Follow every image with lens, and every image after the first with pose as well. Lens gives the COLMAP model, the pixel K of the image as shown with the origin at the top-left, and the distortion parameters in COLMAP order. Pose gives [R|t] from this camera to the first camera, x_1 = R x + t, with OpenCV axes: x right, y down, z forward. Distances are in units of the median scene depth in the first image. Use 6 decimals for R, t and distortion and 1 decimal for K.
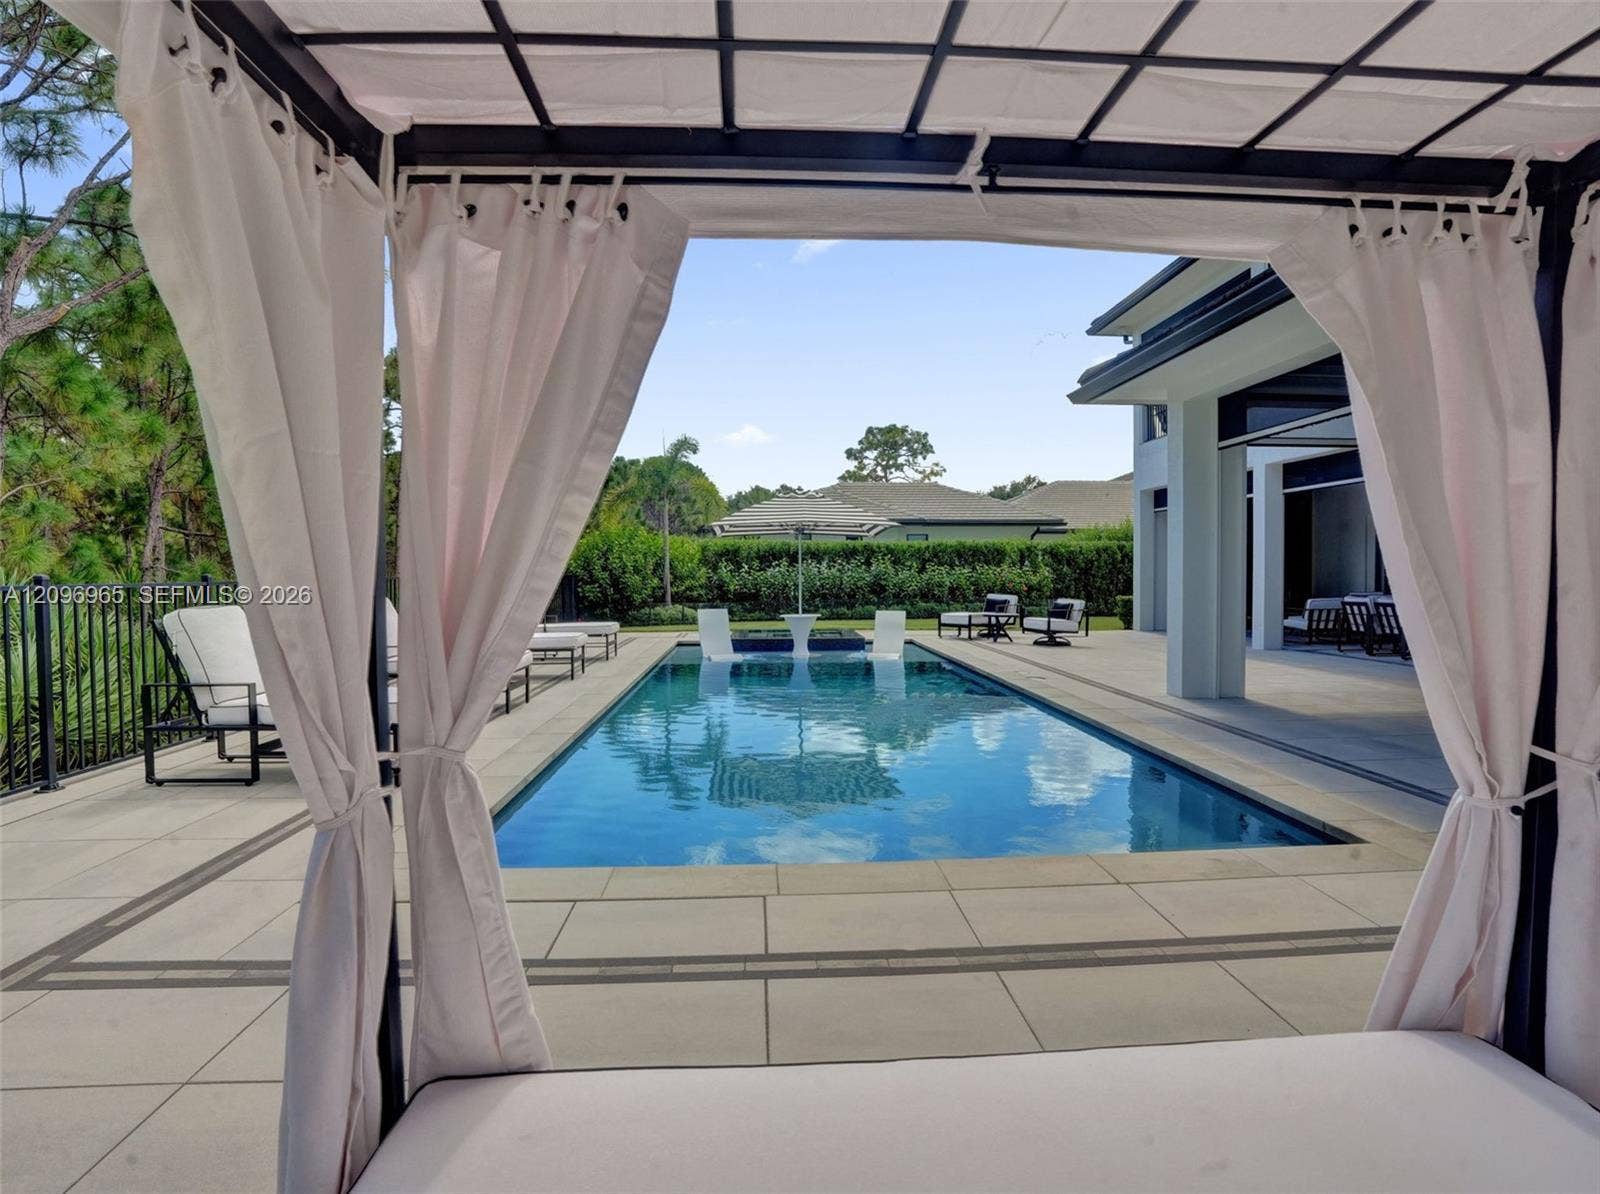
lens RADIAL K [[827.5, 0, 802.6], [0, 827.5, 582.4], [0, 0, 1]] dist [-0.068894, 0.025278]
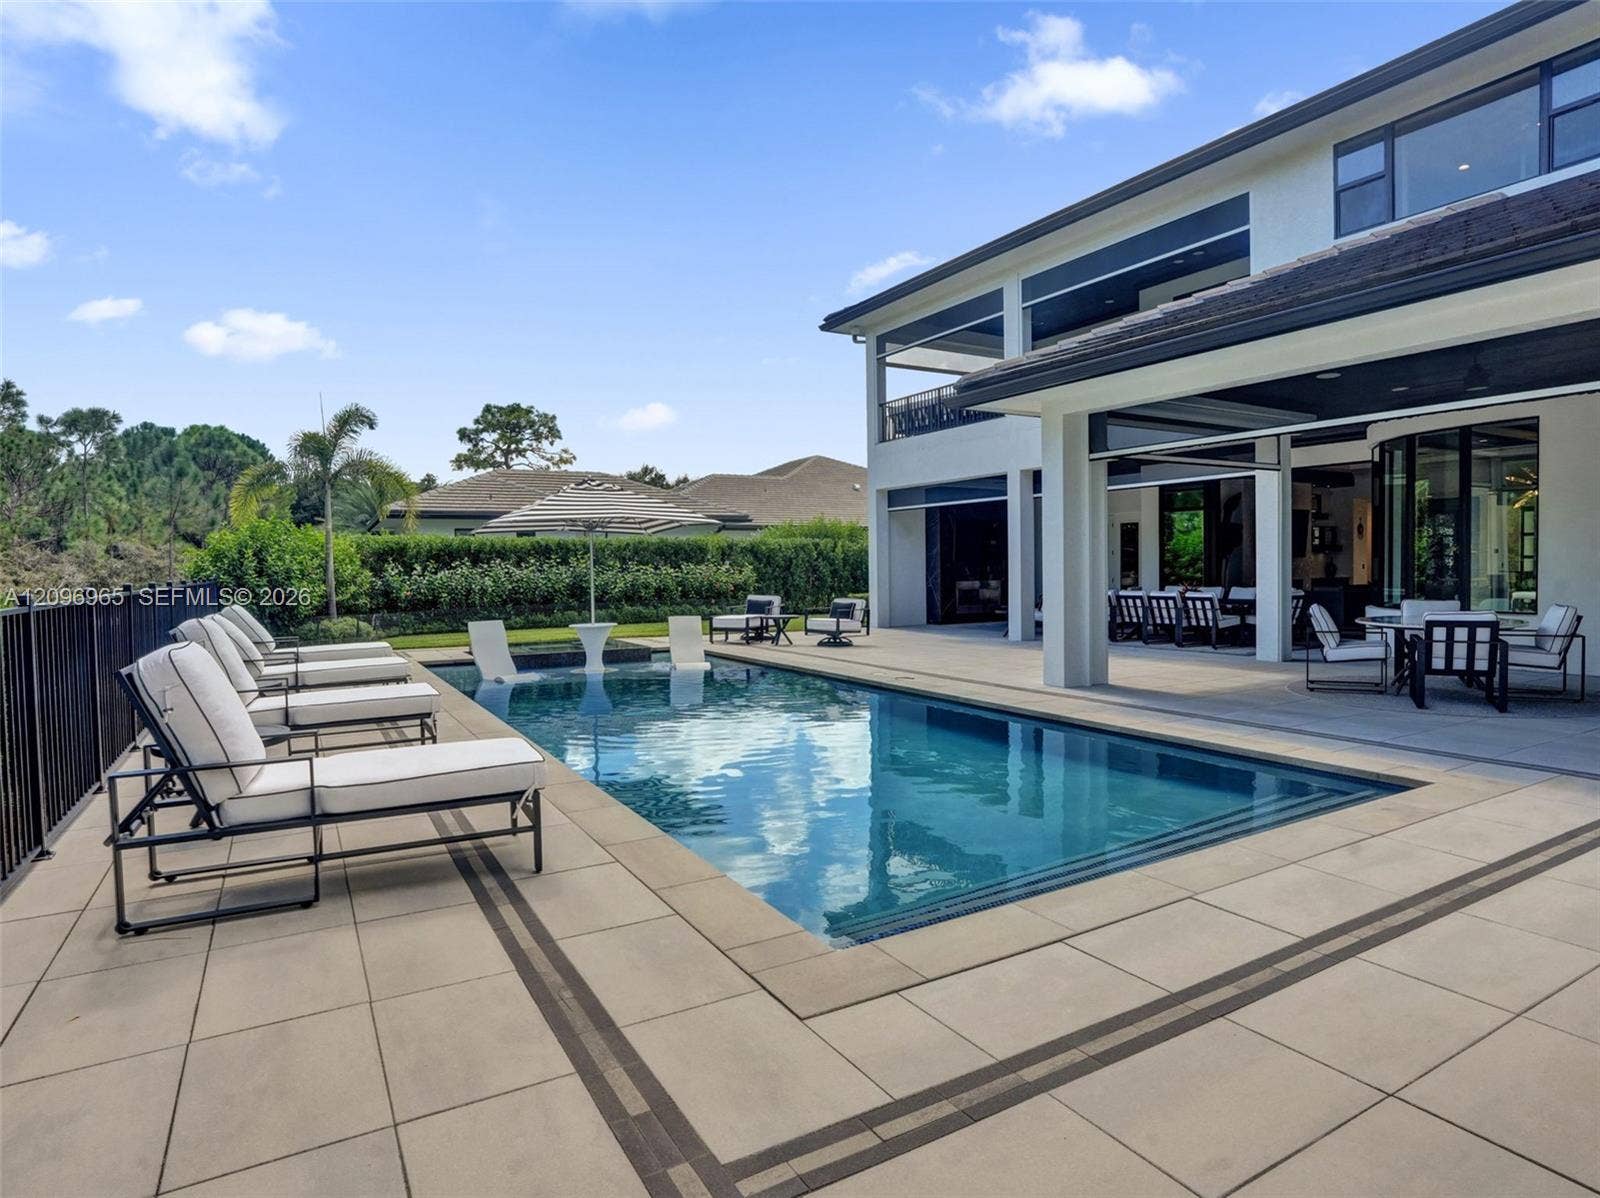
lens RADIAL K [[901.8, 0, 797.9], [0, 901.8, 590.6], [0, 0, 1]] dist [-0.052172, 0.012589]
pose [[0.892914, -0.020090, 0.449779, -0.182336], [0.015227, 0.999780, 0.014428, -0.004976], [-0.449970, -0.006035, 0.893024, 0.041884]]
